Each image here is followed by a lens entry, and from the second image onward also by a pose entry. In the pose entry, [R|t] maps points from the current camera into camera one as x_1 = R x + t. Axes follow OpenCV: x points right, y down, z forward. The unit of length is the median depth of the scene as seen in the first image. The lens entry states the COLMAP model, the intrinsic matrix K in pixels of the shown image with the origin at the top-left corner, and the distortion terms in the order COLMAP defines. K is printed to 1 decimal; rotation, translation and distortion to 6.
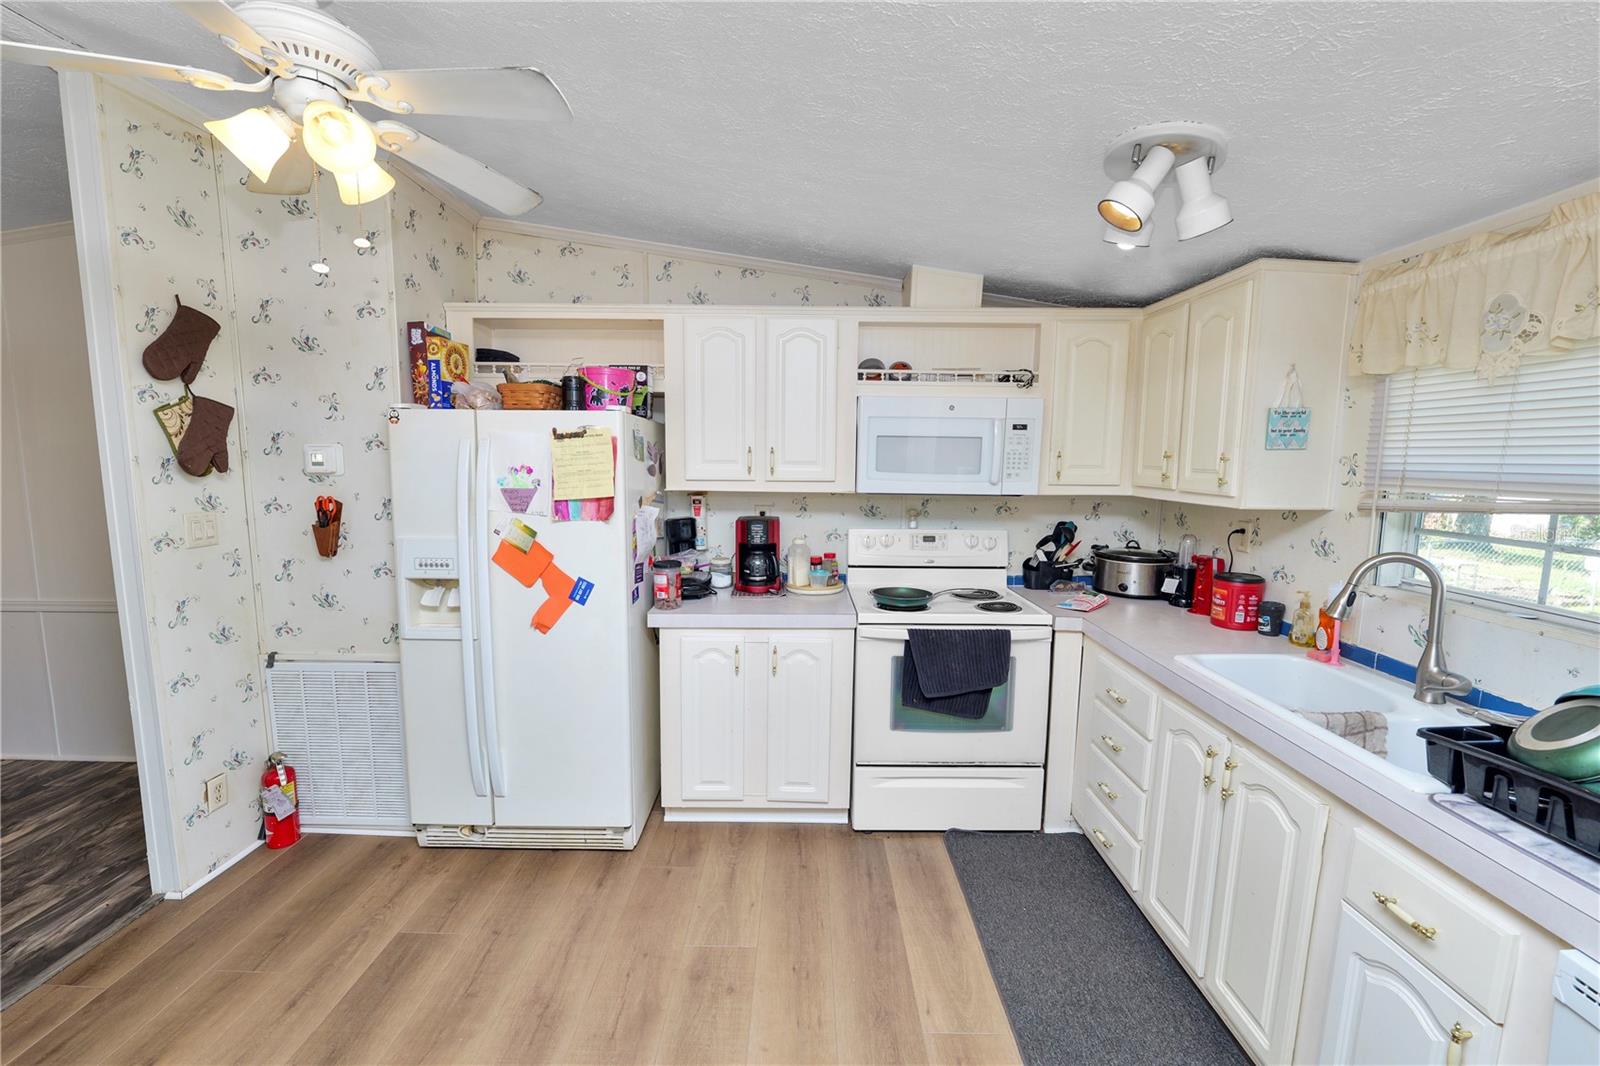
lens RADIAL K [[651.0, 0, 800.5], [0, 651.0, 531.8], [0, 0, 1]] dist [-0.013965, 0.001253]
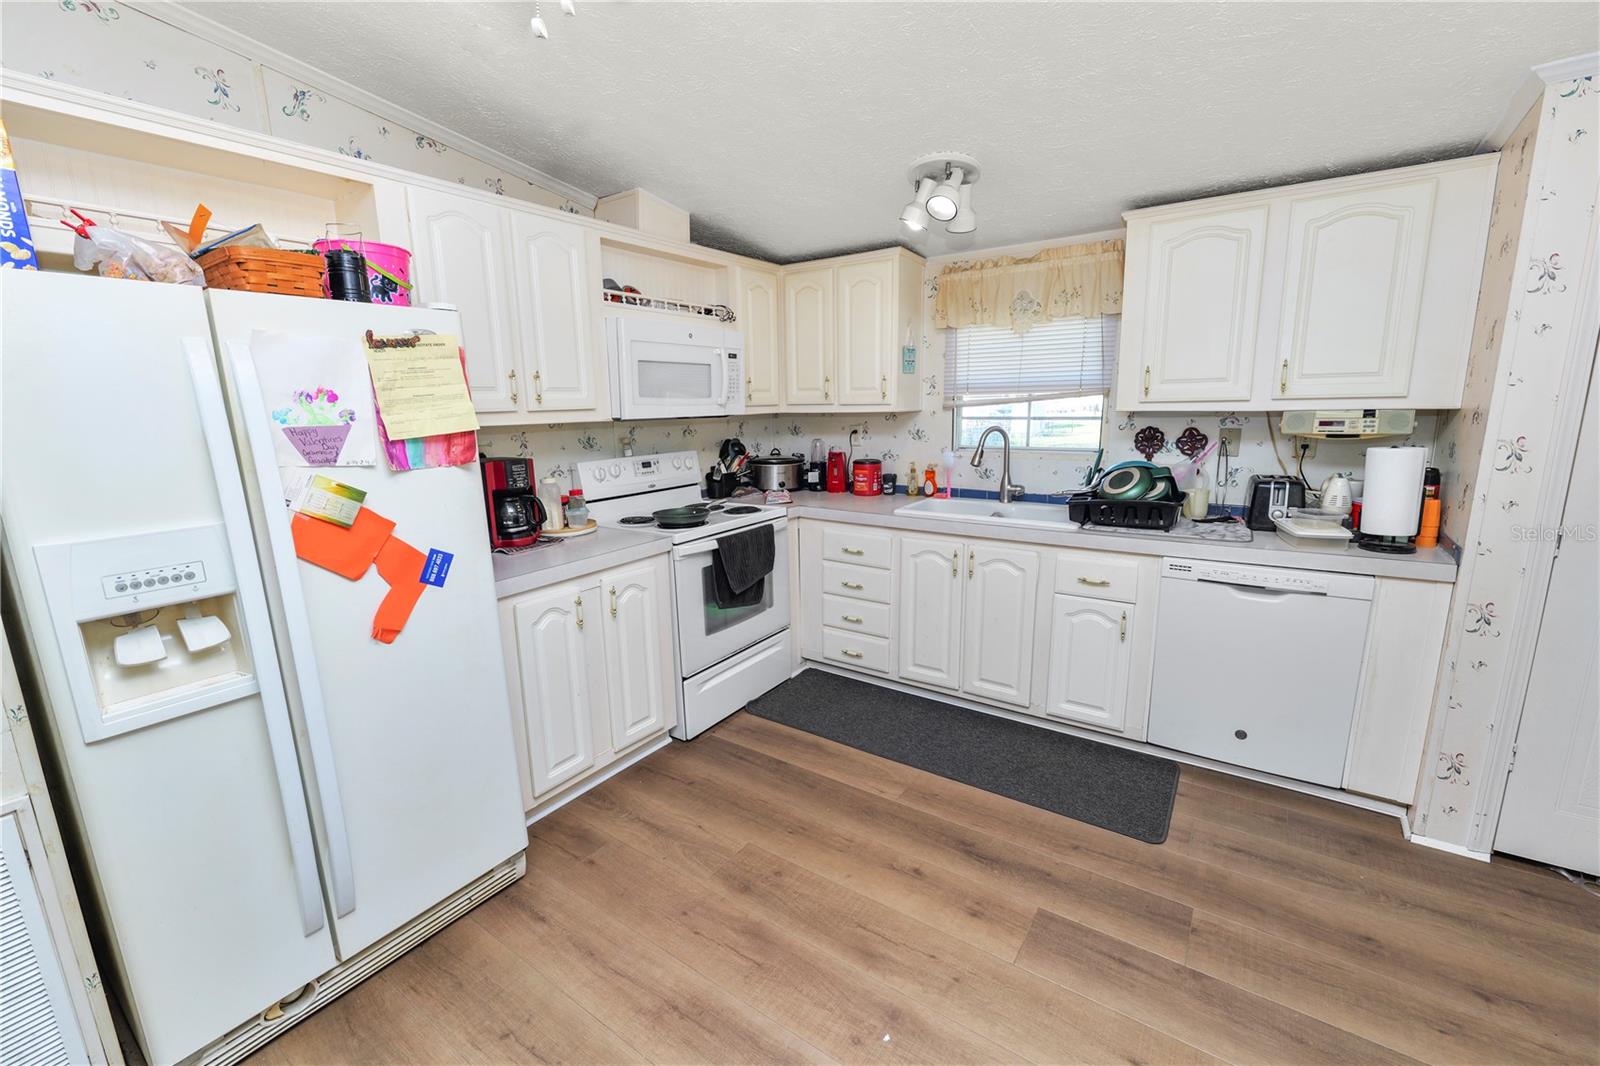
lens RADIAL K [[651.0, 0, 803.1], [0, 651.0, 530.1], [0, 0, 1]] dist [-0.013965, 0.001253]
pose [[0.563248, -0.181860, 0.806026, -0.637131], [0.120791, 0.983122, 0.137409, 0.001569], [-0.817411, 0.019965, 0.575708, 0.247903]]
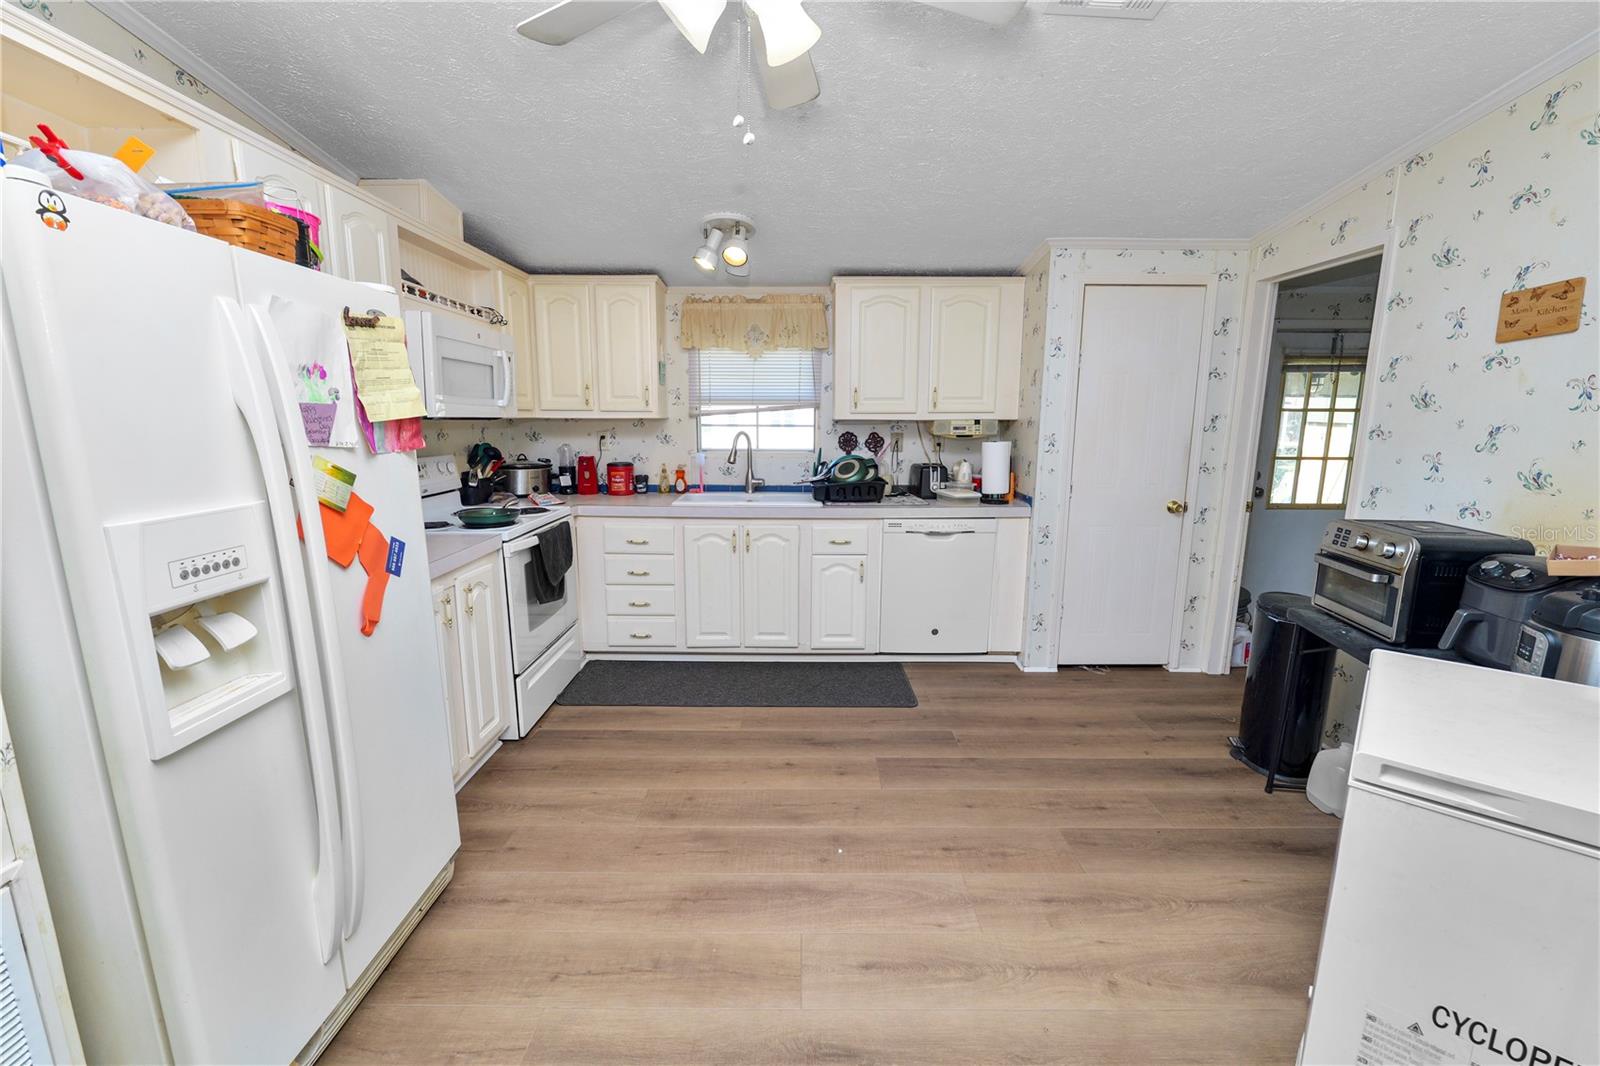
lens RADIAL K [[651.0, 0, 798.1], [0, 651.0, 531.9], [0, 0, 1]] dist [-0.013965, 0.001253]
pose [[-0.003848, -0.182584, 0.983183, -0.950091], [0.111649, 0.976964, 0.181866, -0.010586], [-0.993740, 0.110471, 0.016626, 0.530464]]
